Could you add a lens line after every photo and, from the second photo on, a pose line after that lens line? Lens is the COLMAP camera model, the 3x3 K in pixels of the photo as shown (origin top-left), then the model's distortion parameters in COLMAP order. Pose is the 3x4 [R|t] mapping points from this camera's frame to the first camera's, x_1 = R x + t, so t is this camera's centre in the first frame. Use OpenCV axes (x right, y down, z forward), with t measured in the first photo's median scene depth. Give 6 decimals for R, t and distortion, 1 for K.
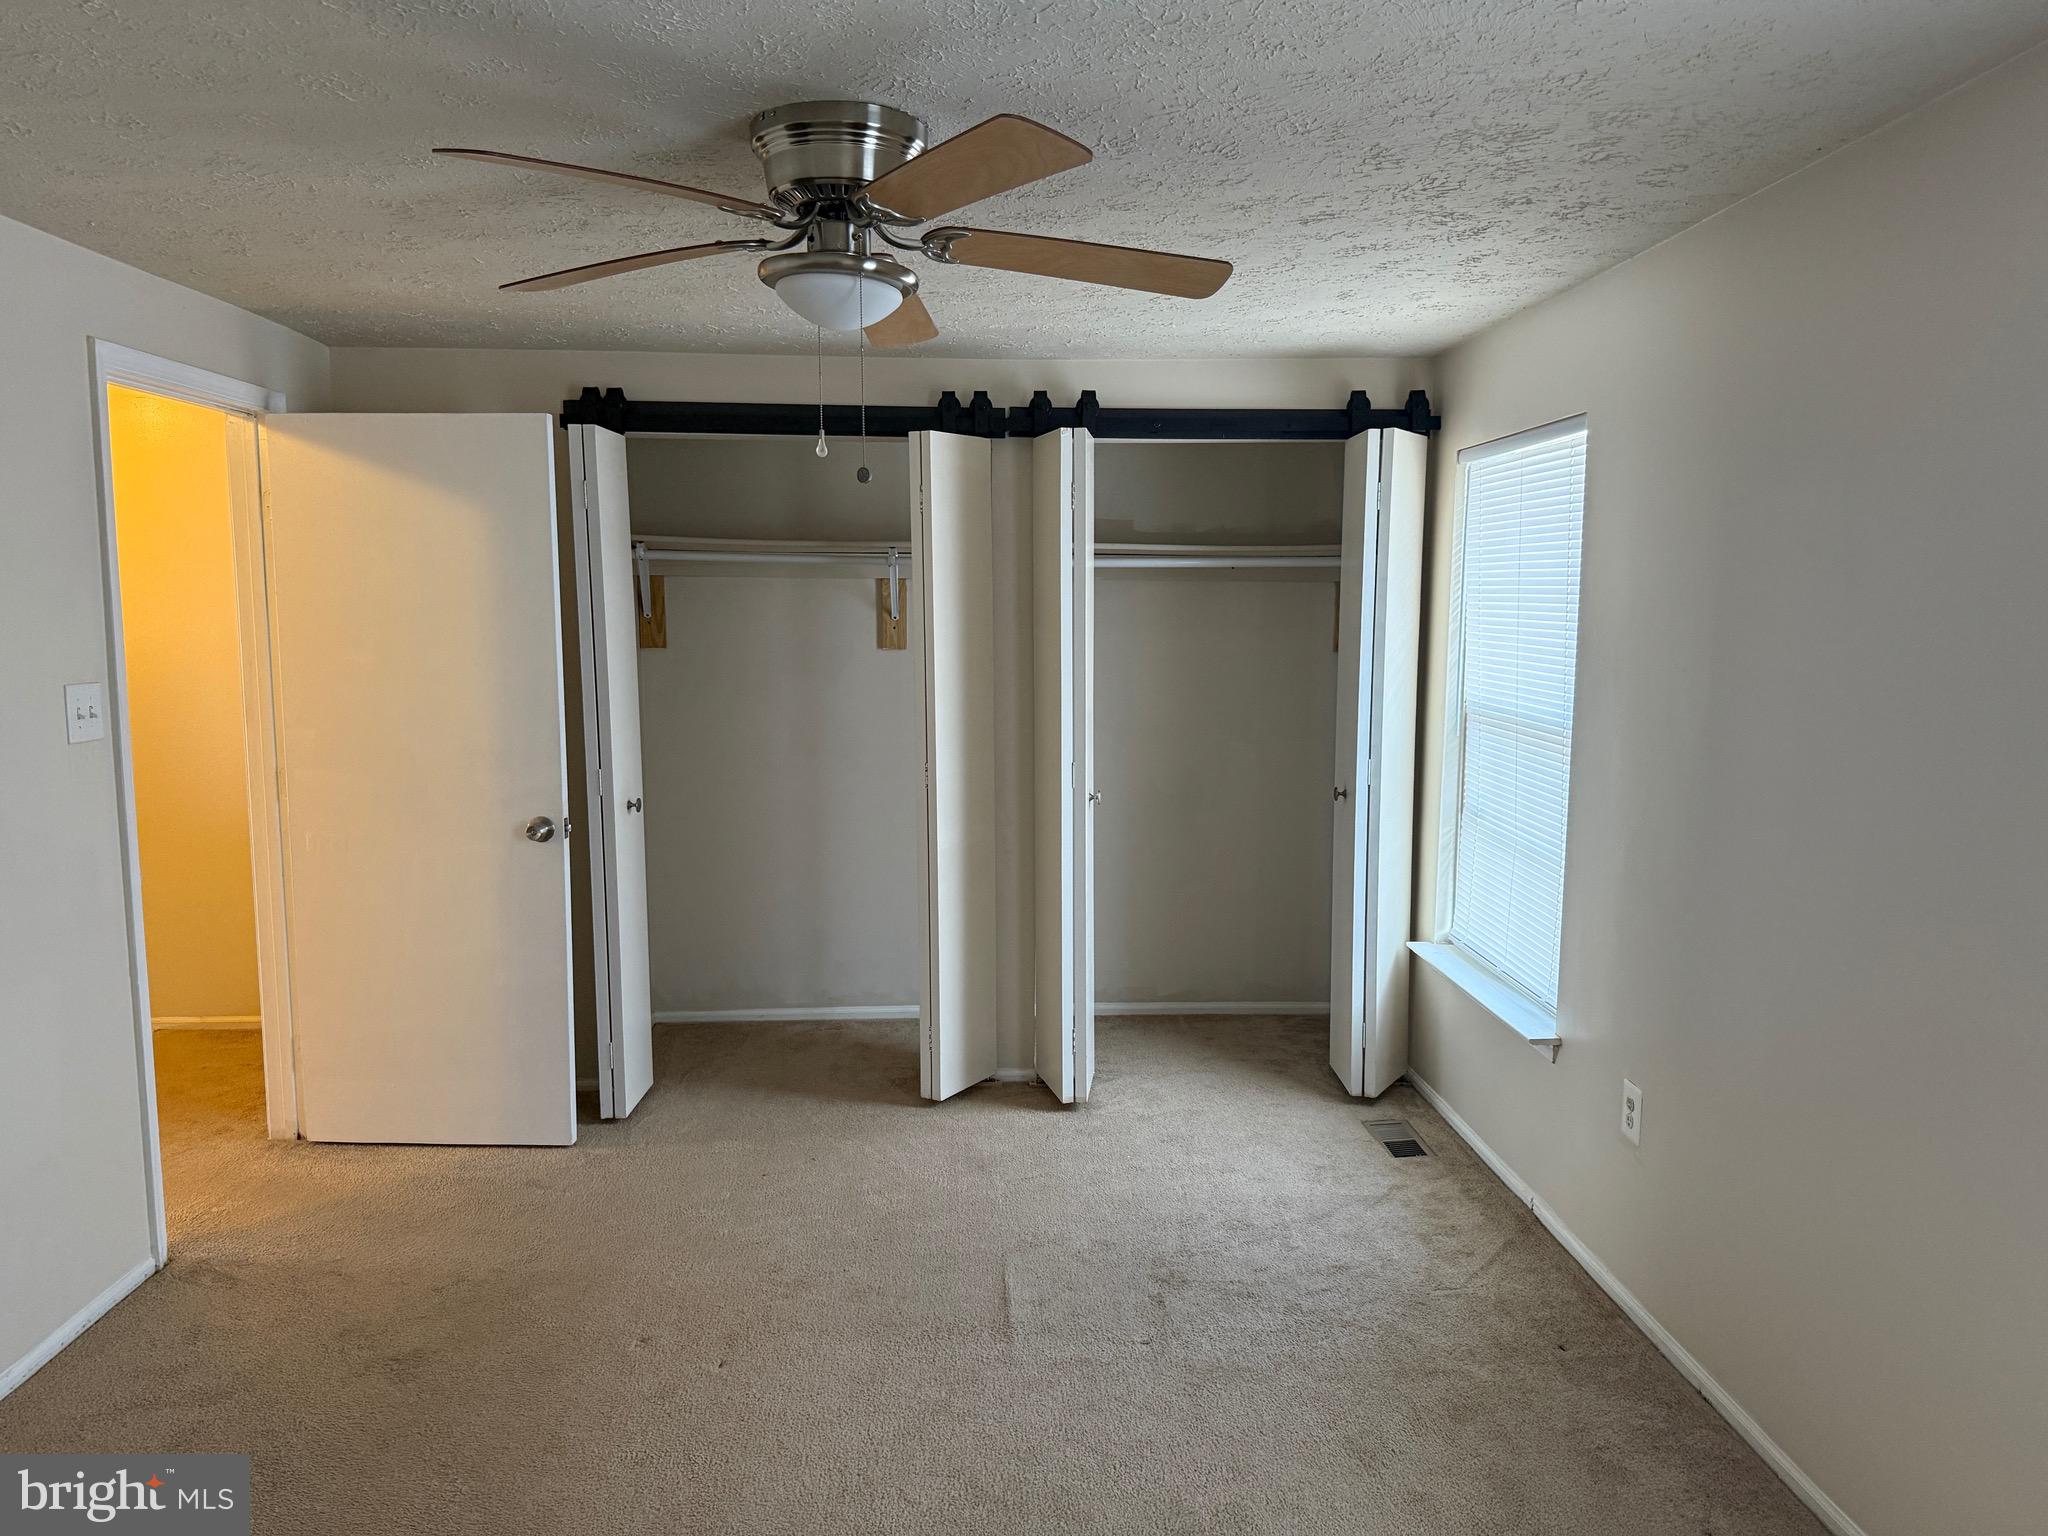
lens RADIAL K [[1441.9, 0, 1021.0], [0, 1441.9, 761.7], [0, 0, 1]] dist [0.007777, -0.017381]
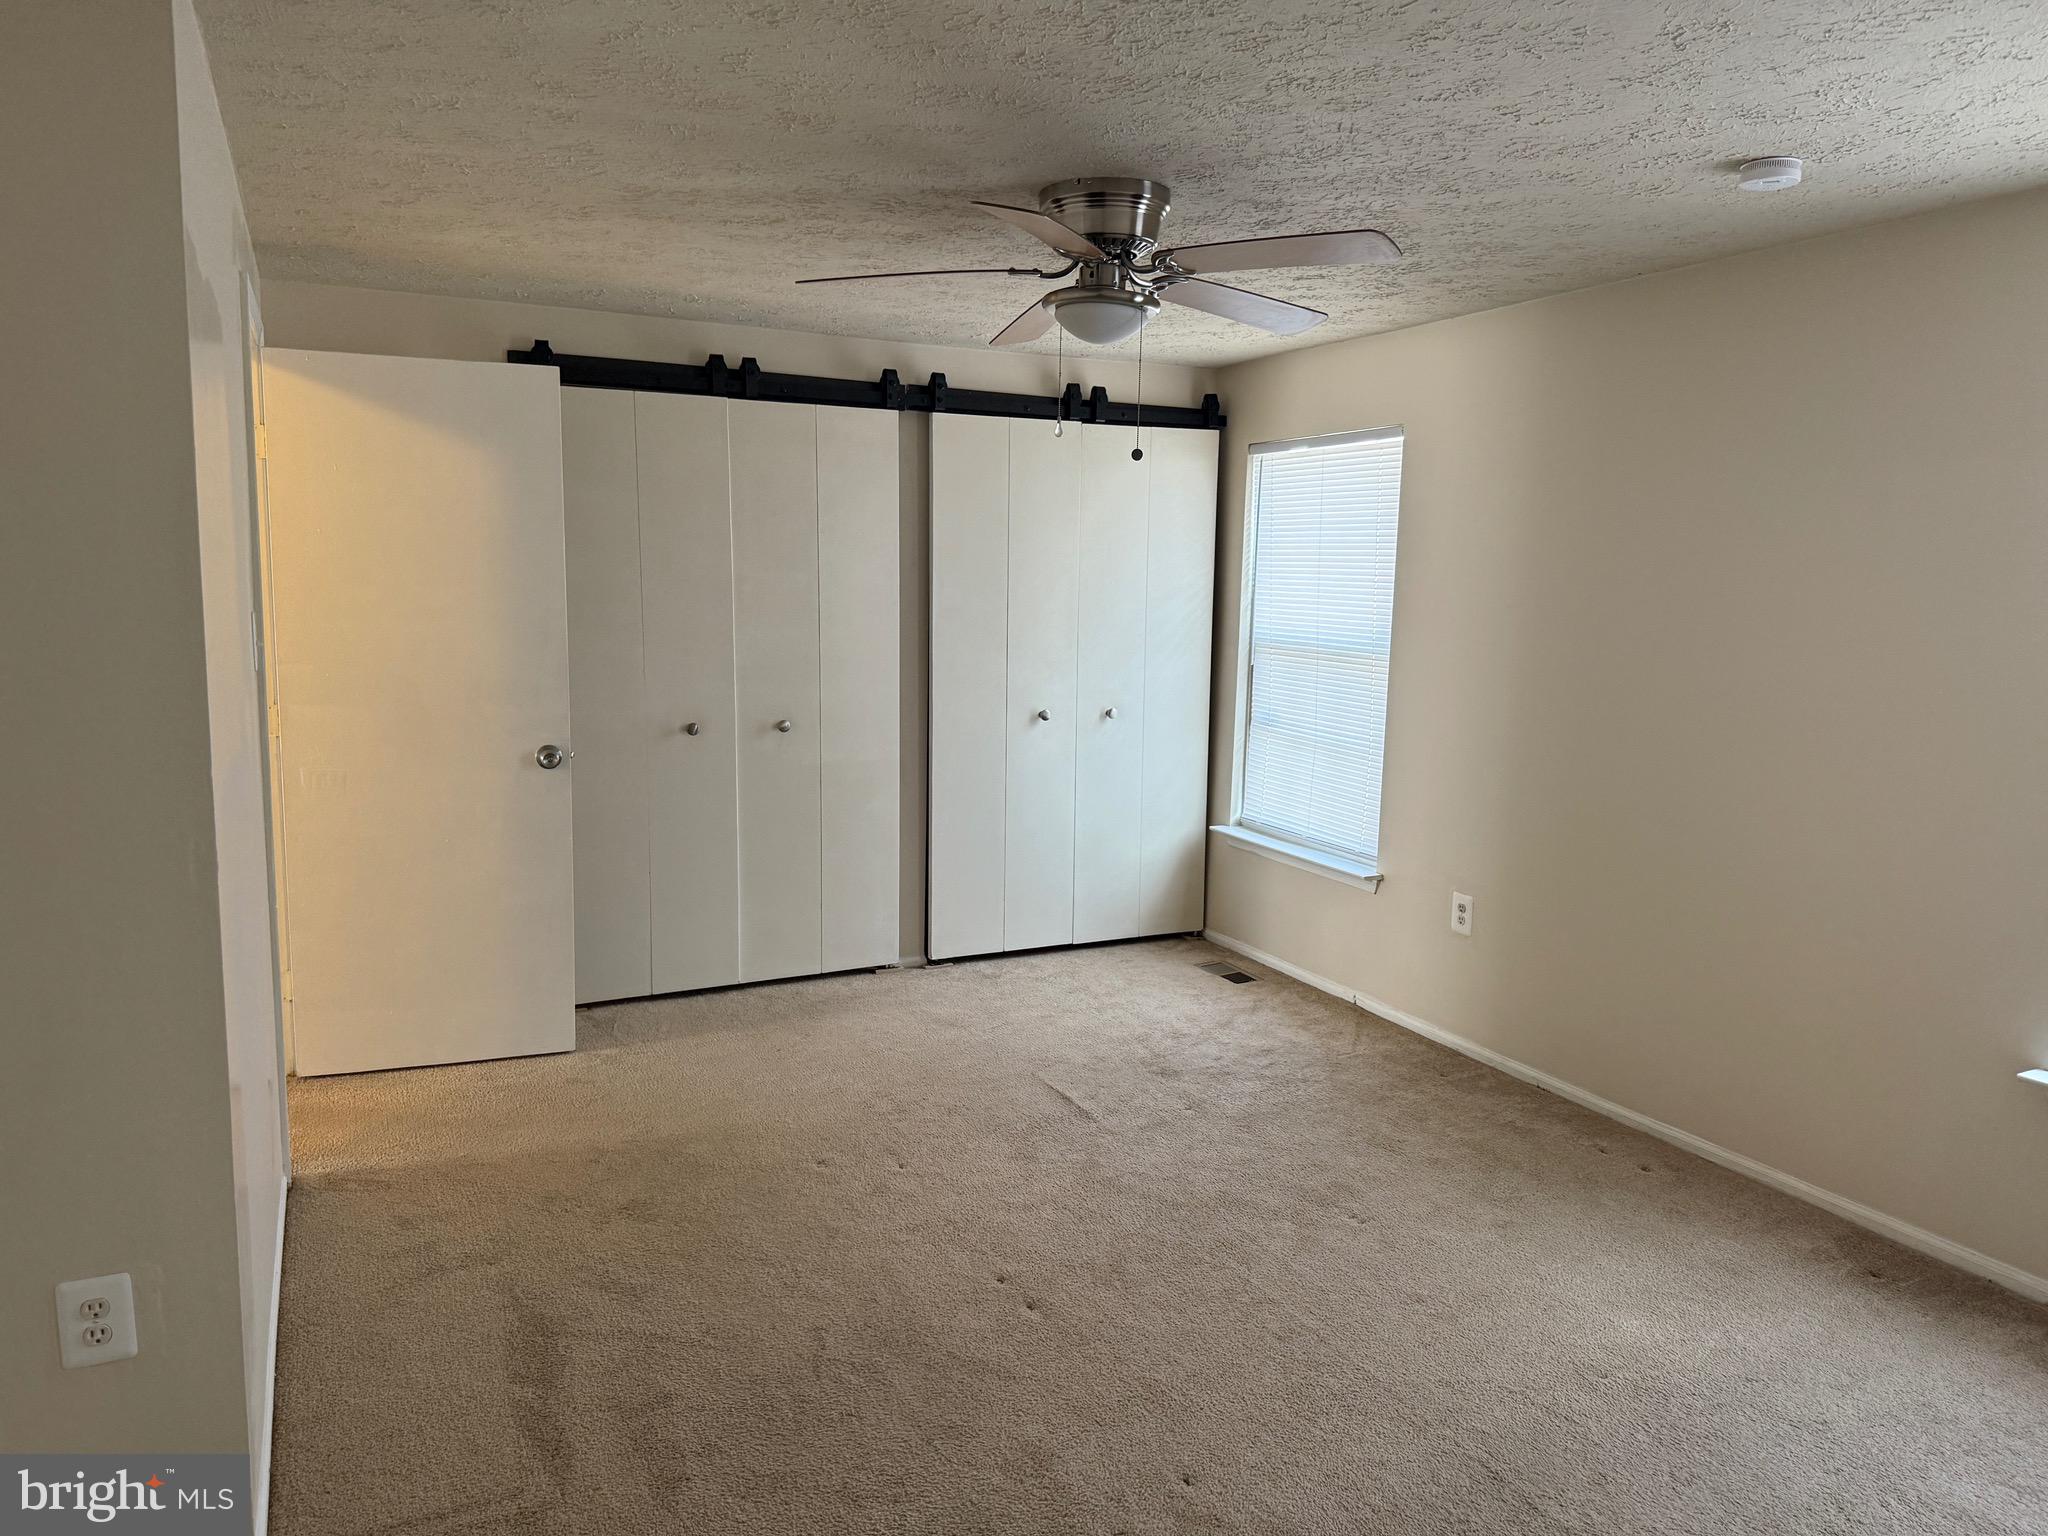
lens RADIAL K [[1441.9, 0, 1013.9], [0, 1441.9, 774.4], [0, 0, 1]] dist [0.007777, -0.017381]
pose [[0.917816, -0.039609, 0.395026, -0.483807], [0.026060, 0.998875, 0.039609, 0.028545], [-0.396150, -0.026059, 0.917816, -0.132506]]
